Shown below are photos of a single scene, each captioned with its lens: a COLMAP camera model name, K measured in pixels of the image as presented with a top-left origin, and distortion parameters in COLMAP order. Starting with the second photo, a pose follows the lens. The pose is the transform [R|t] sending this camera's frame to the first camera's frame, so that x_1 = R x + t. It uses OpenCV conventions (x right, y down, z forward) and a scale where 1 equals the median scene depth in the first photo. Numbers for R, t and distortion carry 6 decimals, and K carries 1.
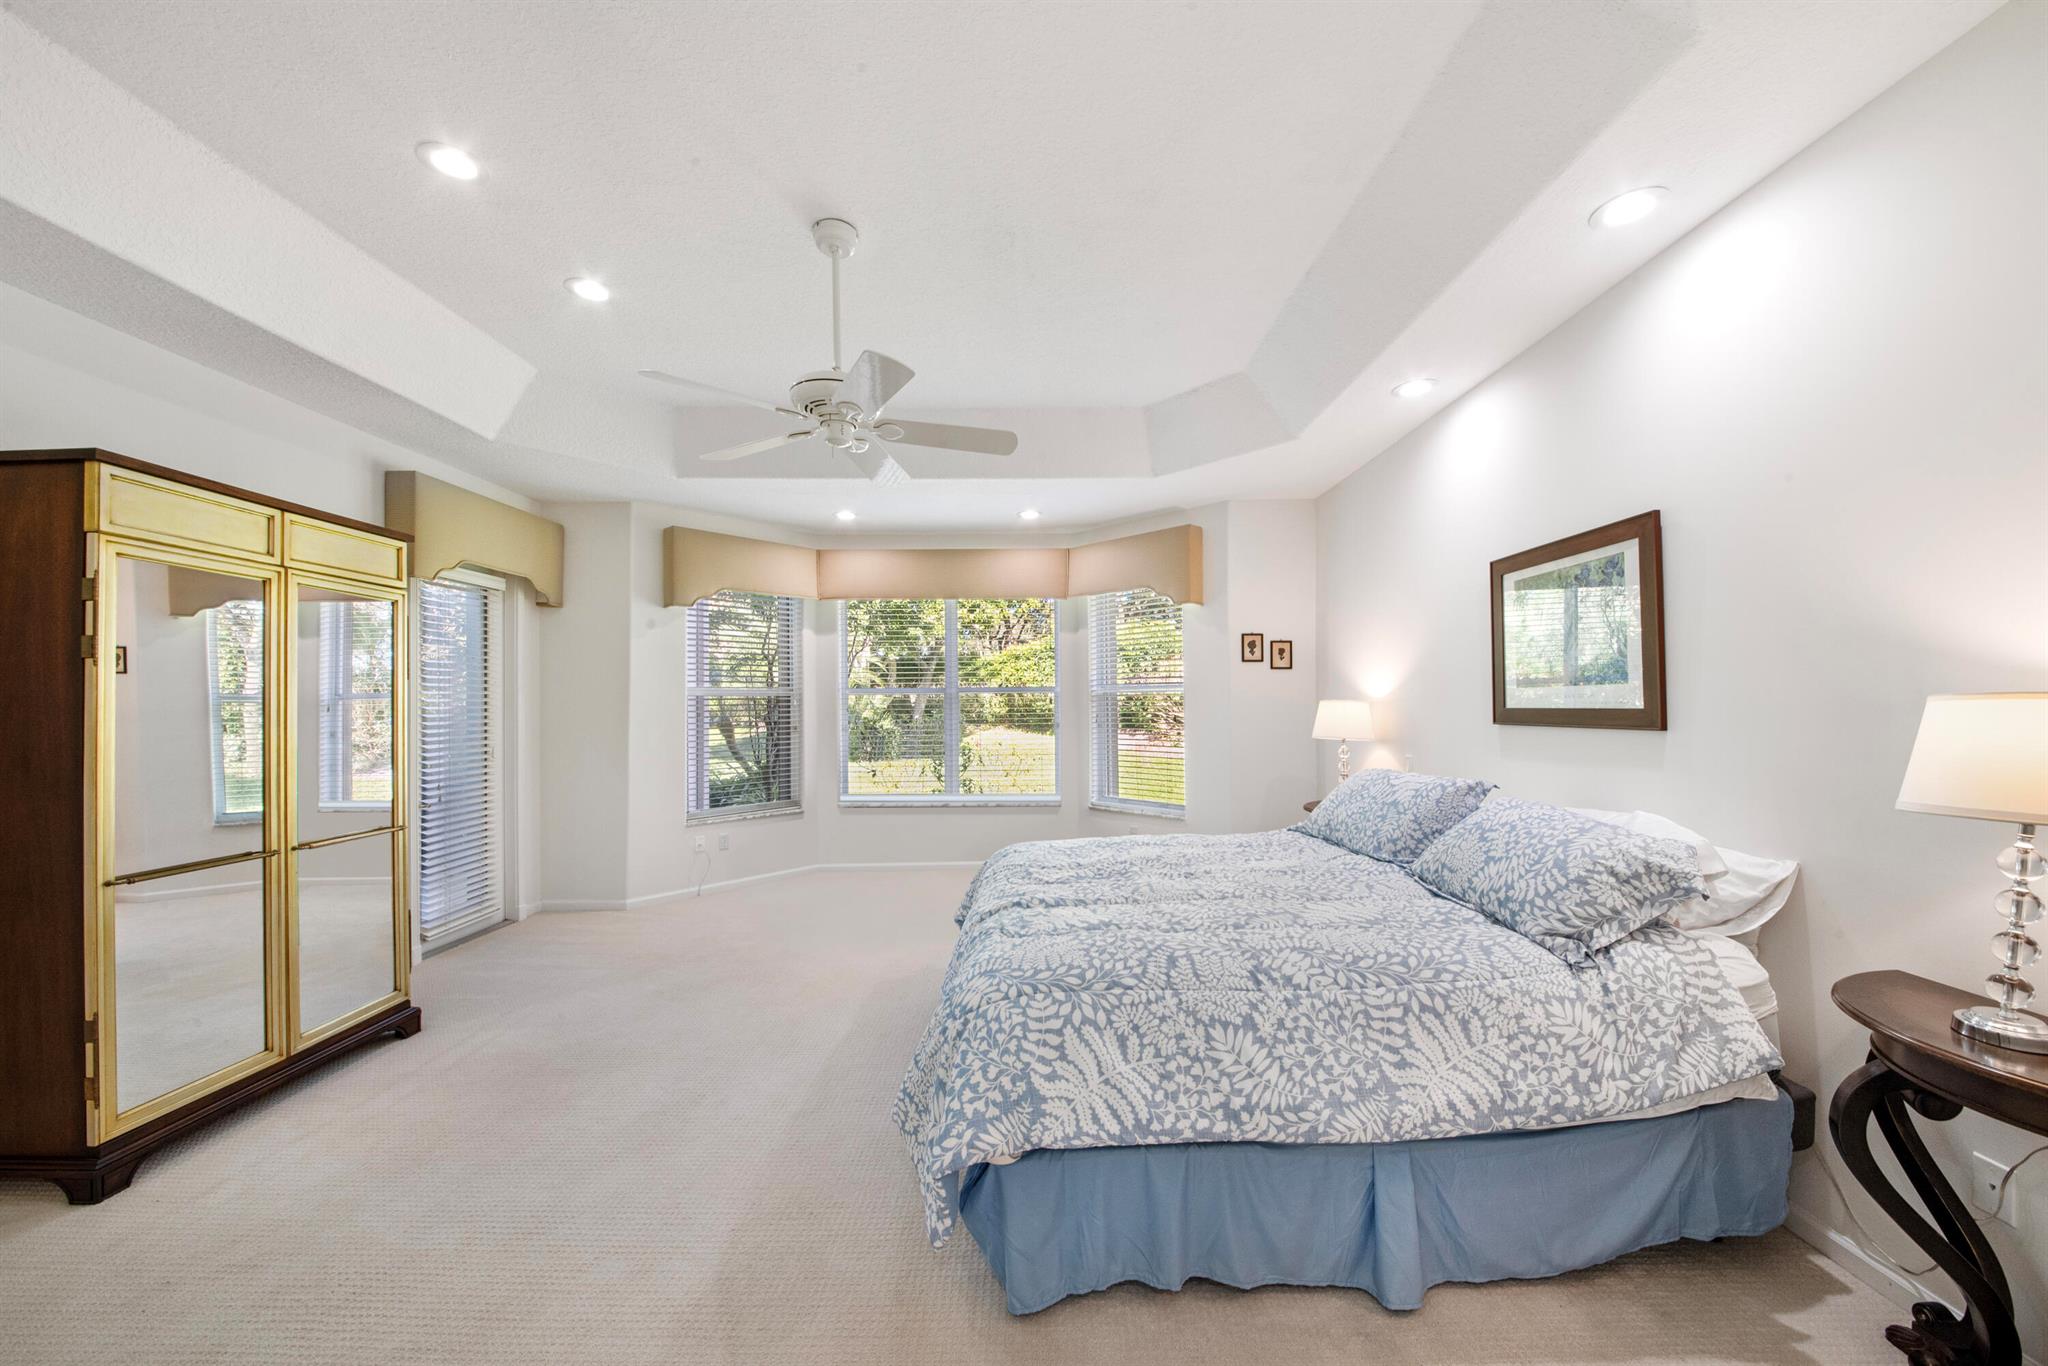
lens RADIAL K [[736.1, 0, 1023.2], [0, 736.1, 699.7], [0, 0, 1]] dist [0.000253, -0.007740]
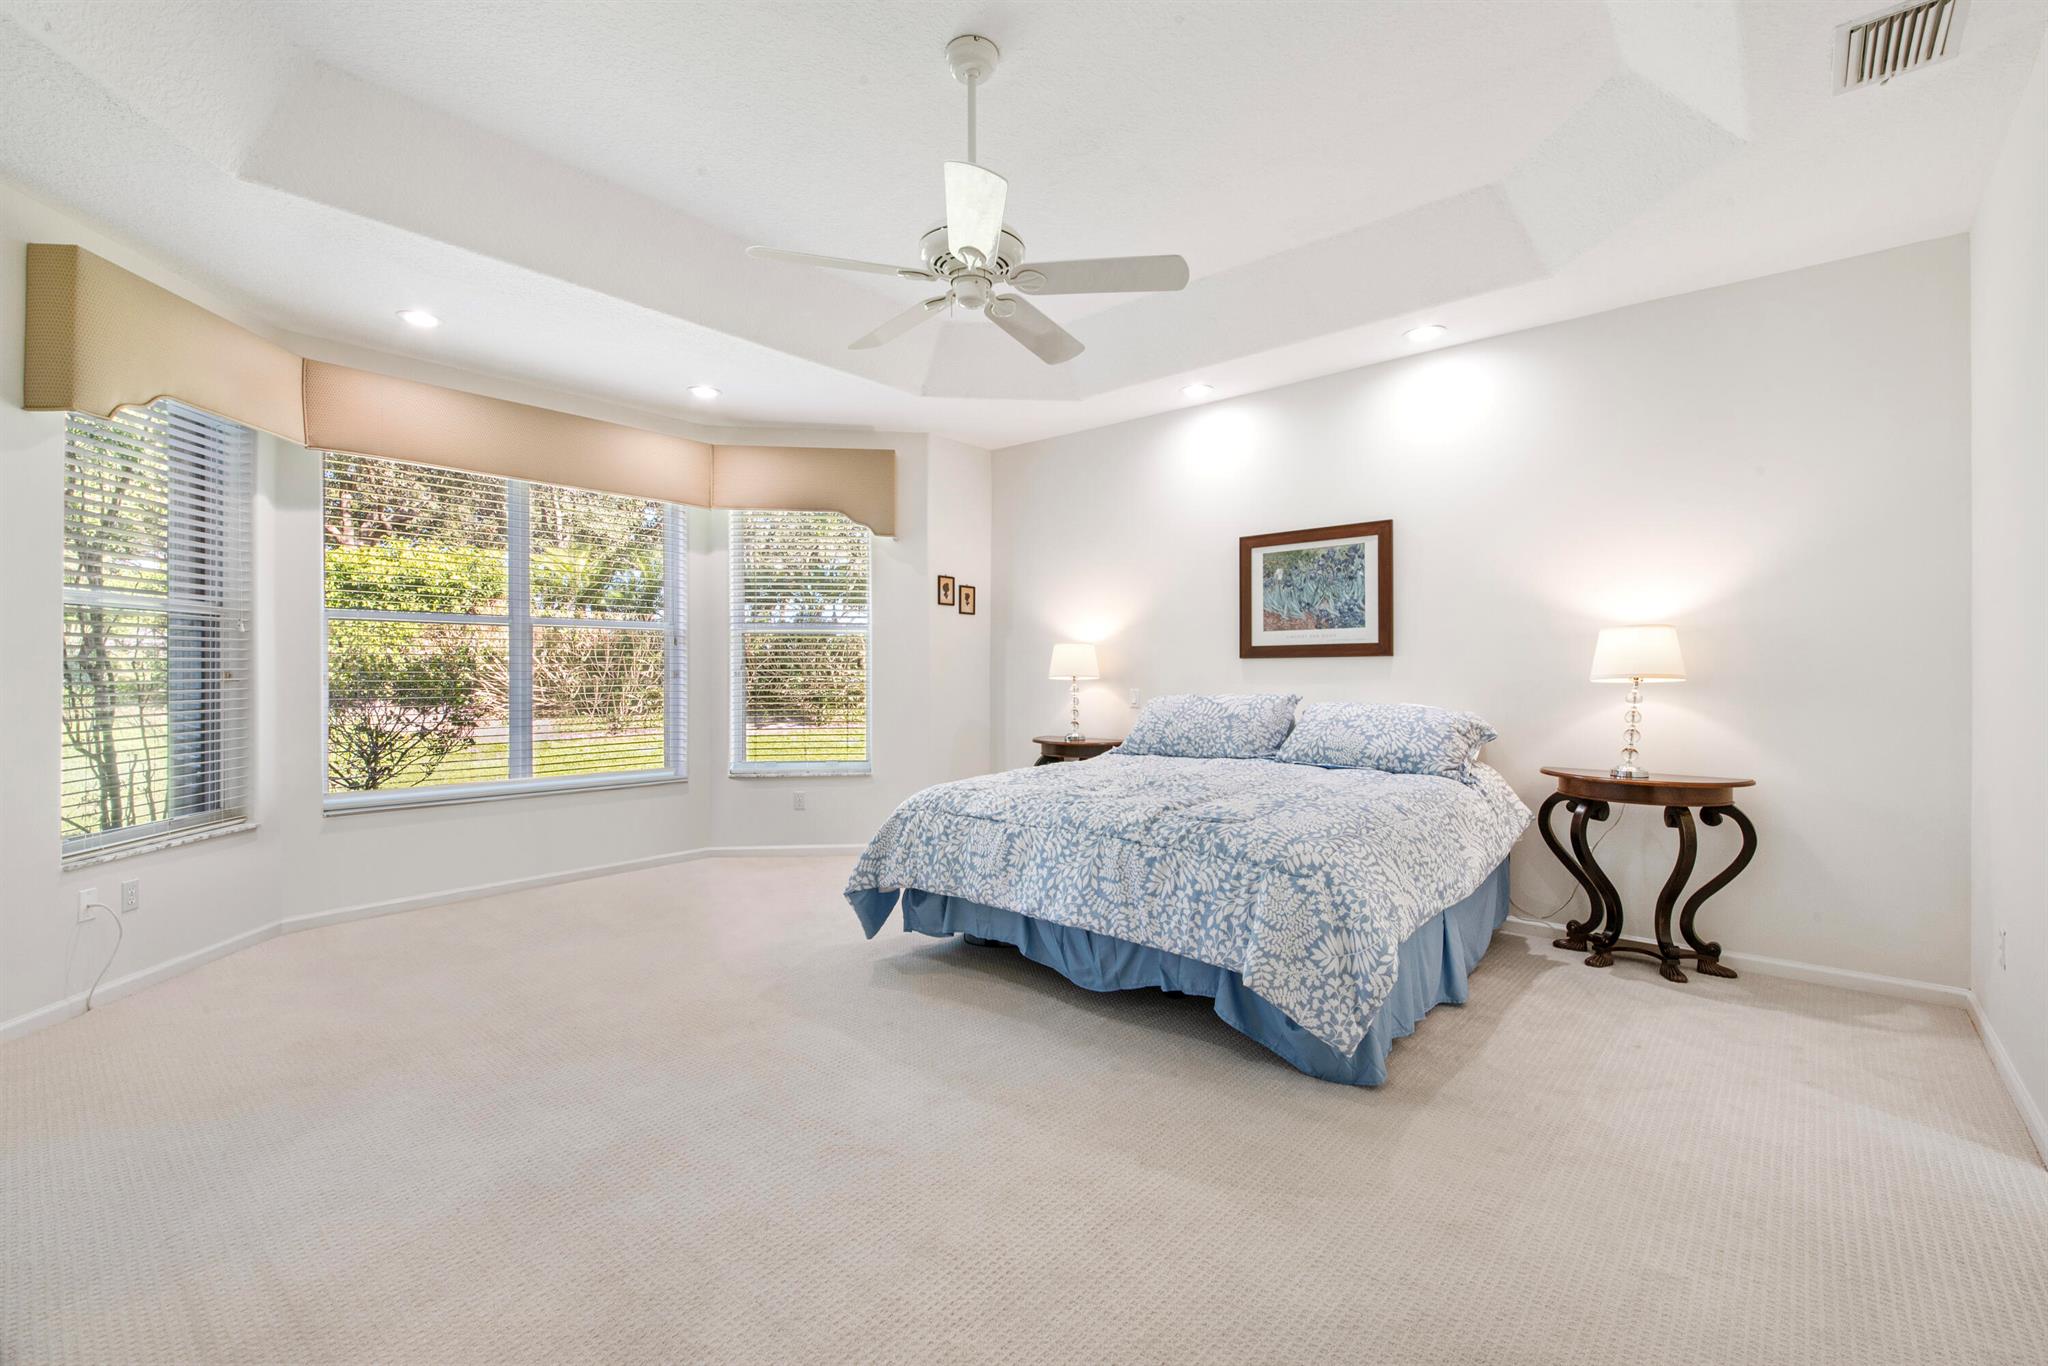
lens RADIAL K [[887.3, 0, 1024.0], [0, 887.3, 683.0], [0, 0, 1]] dist [0.002114, -0.000087]
pose [[0.648646, -0.001276, 0.761090, -0.847339], [-0.008269, 0.999928, 0.008724, 0.066813], [-0.761046, -0.011952, 0.648588, 0.250212]]
